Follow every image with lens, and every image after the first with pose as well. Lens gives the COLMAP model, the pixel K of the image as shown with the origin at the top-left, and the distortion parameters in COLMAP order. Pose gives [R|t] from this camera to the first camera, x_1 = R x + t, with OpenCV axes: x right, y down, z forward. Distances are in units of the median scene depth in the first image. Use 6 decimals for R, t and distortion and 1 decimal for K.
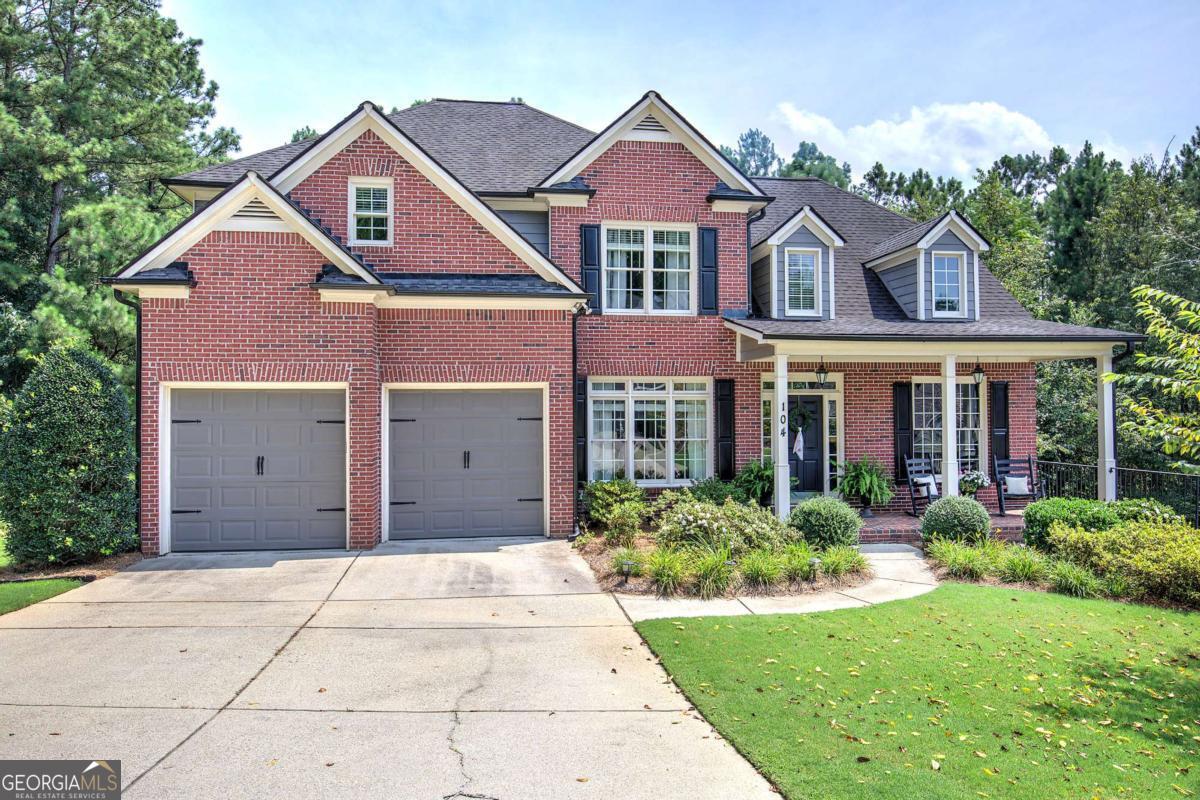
lens RADIAL K [[841.3, 0, 603.4], [0, 841.3, 396.1], [0, 0, 1]] dist [0.023196, -0.025441]
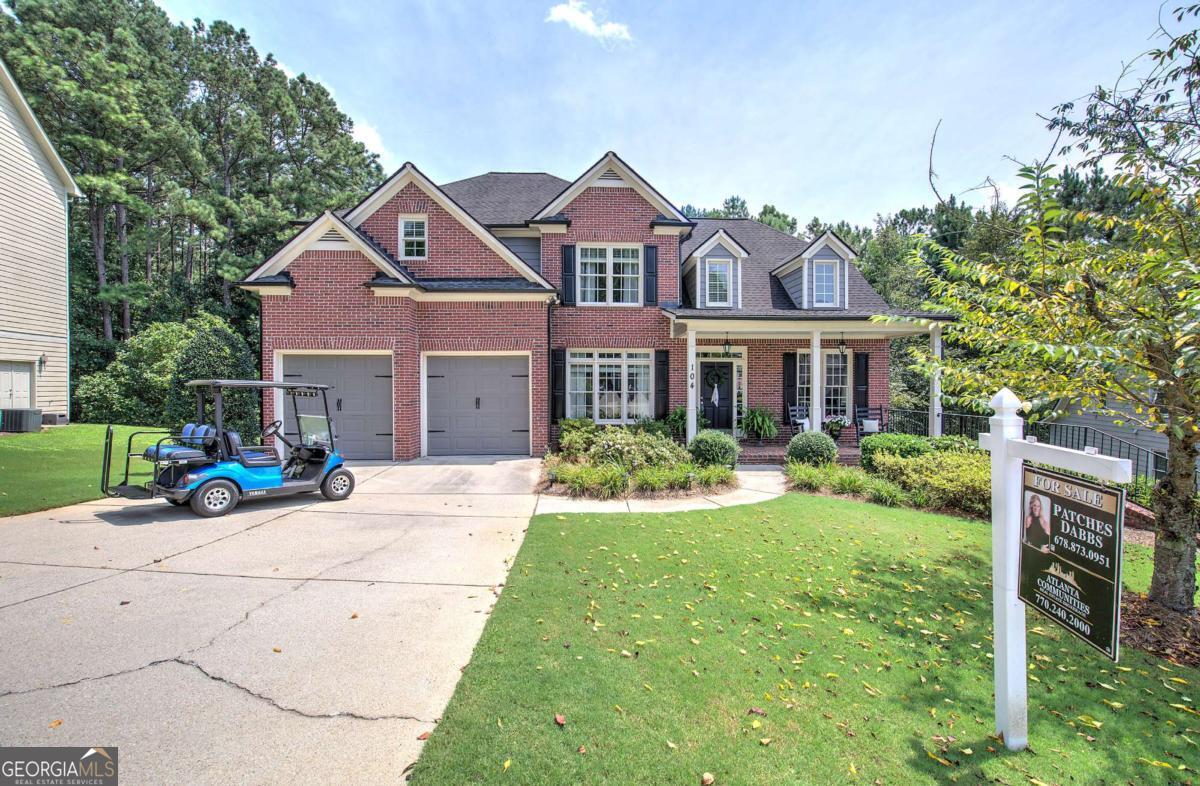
lens RADIAL K [[514.1, 0, 597.2], [0, 514.1, 390.2], [0, 0, 1]] dist [-0.003597, 0.000534]
pose [[0.993887, 0.005532, -0.110265, 0.150223], [-0.002354, 0.999579, 0.028932, 0.026278], [0.110379, -0.028496, 0.993481, 0.119973]]
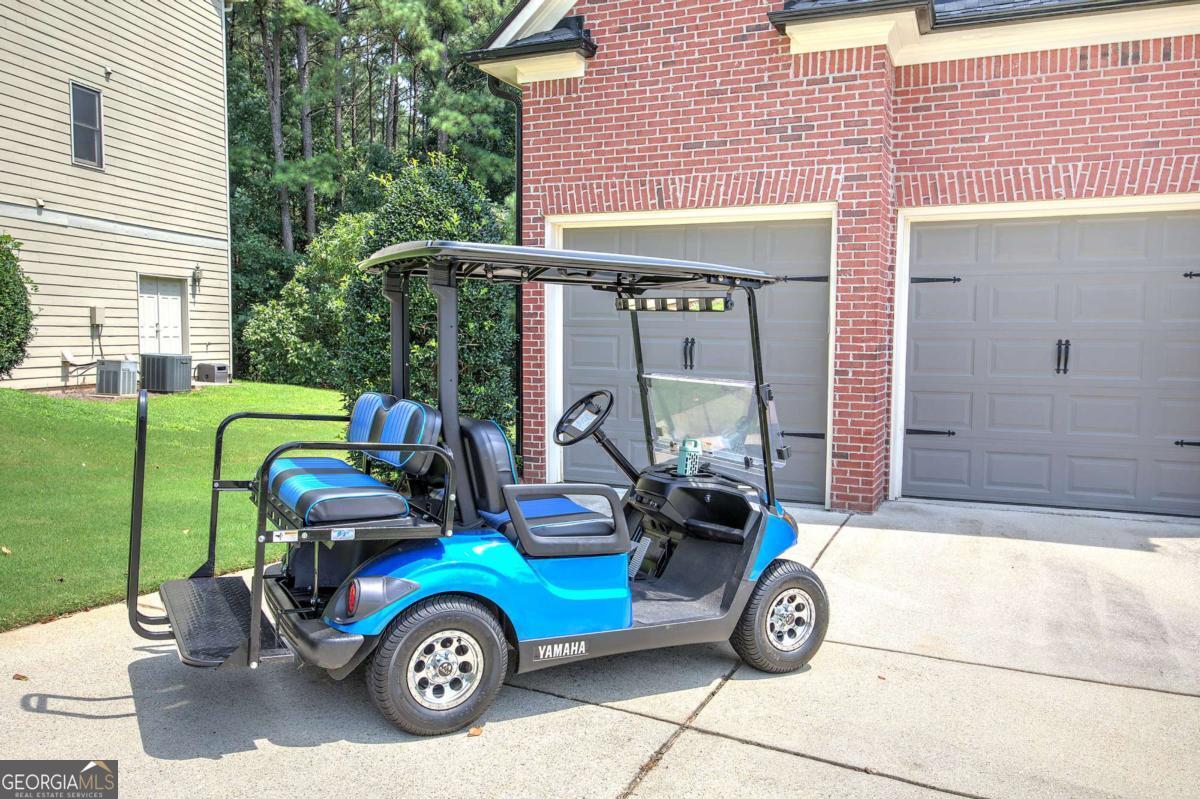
lens RADIAL K [[912.3, 0, 602.3], [0, 912.3, 404.3], [0, 0, 1]] dist [0.004651, -0.001722]
pose [[0.847528, 0.052434, -0.528155, -0.106774], [-0.001794, 0.995385, 0.095942, 0.052531], [0.530748, -0.080366, 0.843711, 0.390043]]
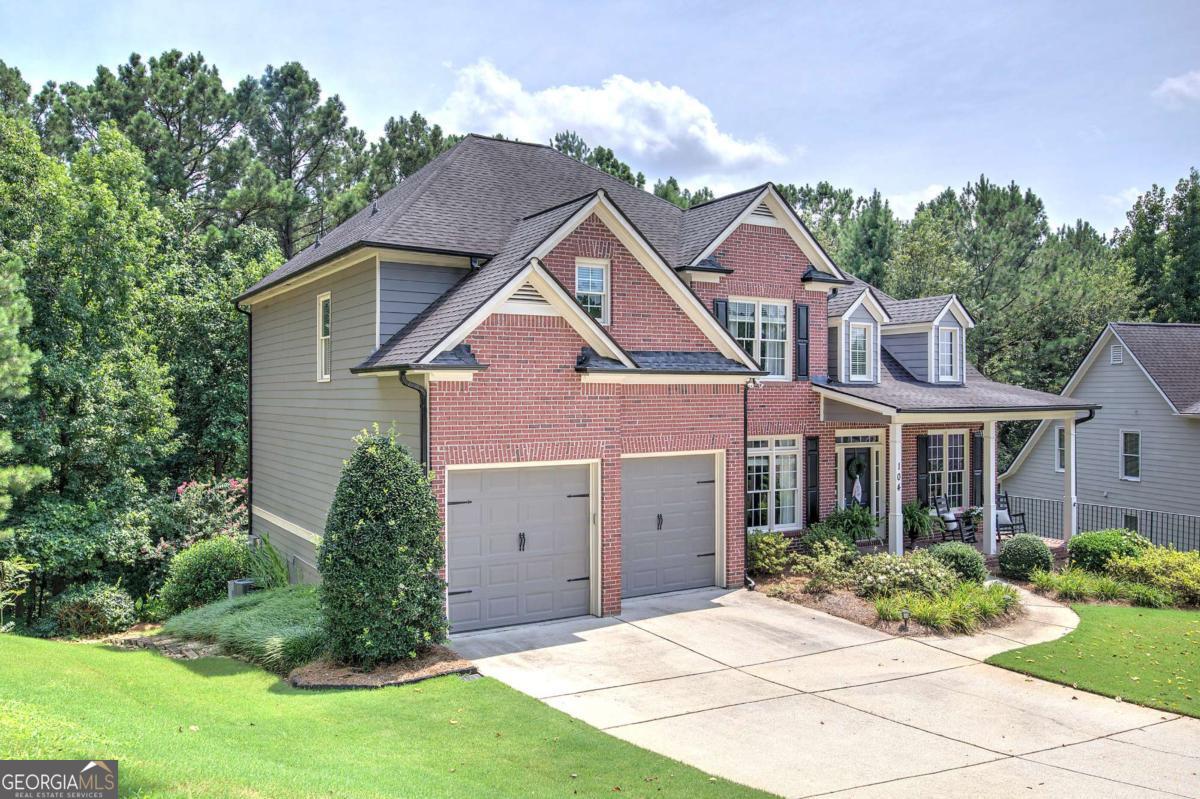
lens RADIAL K [[933.0, 0, 593.9], [0, 933.0, 399.7], [0, 0, 1]] dist [0.001135, 0.001490]
pose [[0.922573, 0.001547, 0.385819, -0.713410], [-0.010979, 0.999692, 0.022246, -0.108829], [-0.385665, -0.024760, 0.922306, -0.071035]]
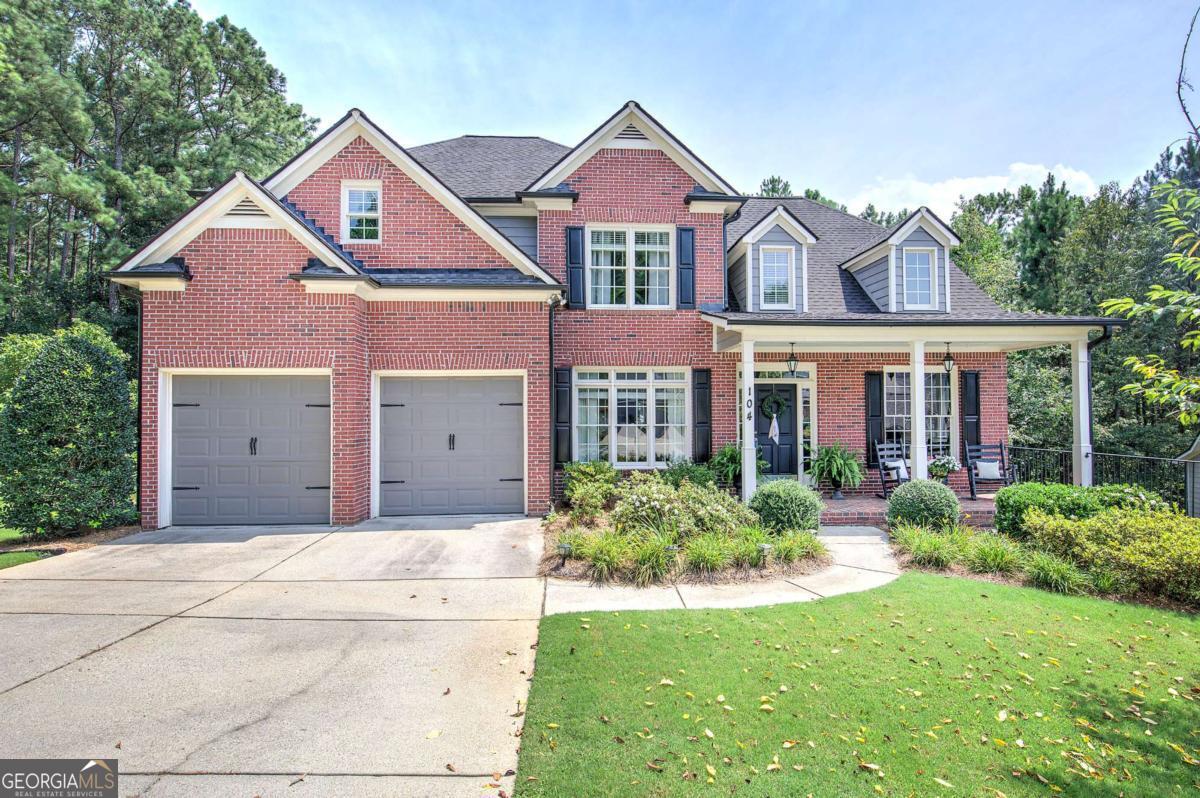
lens RADIAL K [[632.7, 0, 607.5], [0, 632.7, 400.6], [0, 0, 1]] dist [0.022142, -0.015632]
pose [[0.996340, -0.002287, -0.085449, 0.106541], [0.002043, 0.999994, -0.002936, 0.025735], [0.085456, 0.002751, 0.996338, 0.213221]]
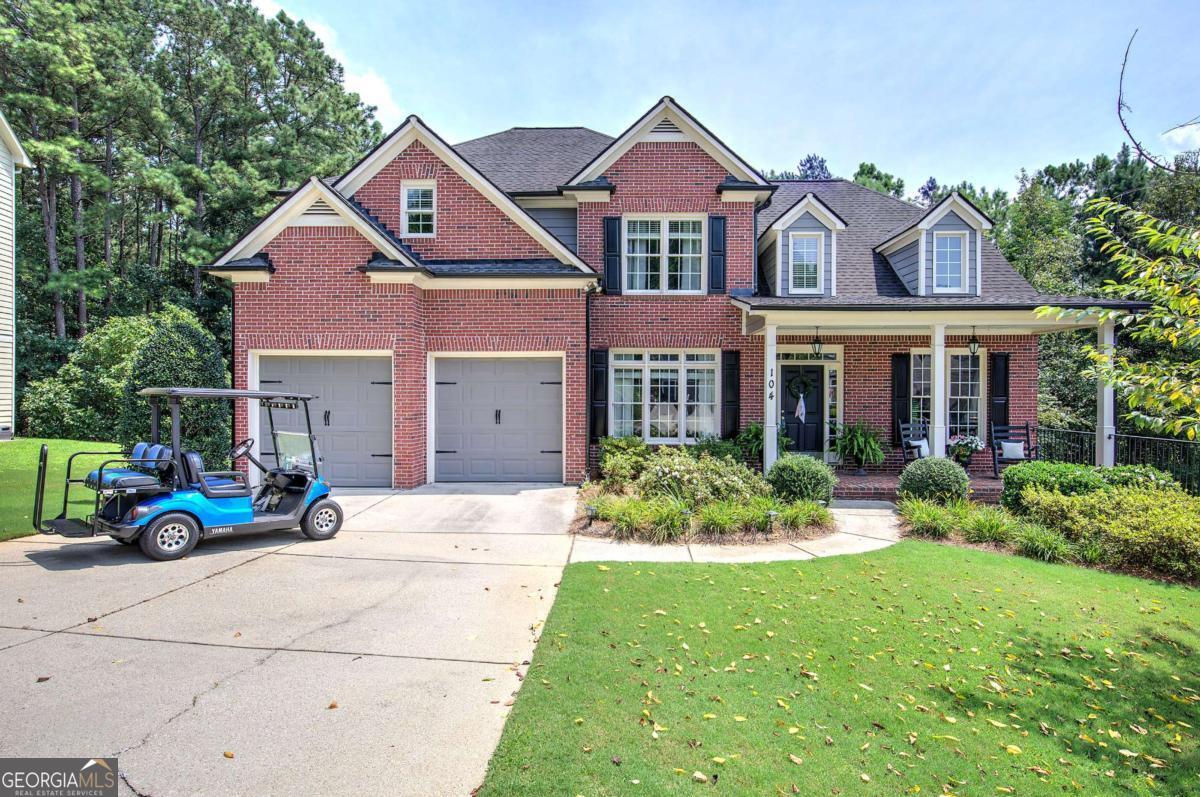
lens RADIAL K [[635.4, 0, 603.6], [0, 635.4, 397.4], [0, 0, 1]] dist [0.024423, -0.016872]
pose [[0.984764, 0.008915, -0.173668, 0.142021], [-0.004531, 0.999661, 0.025624, 0.024650], [0.173838, -0.024447, 0.984471, 0.144394]]
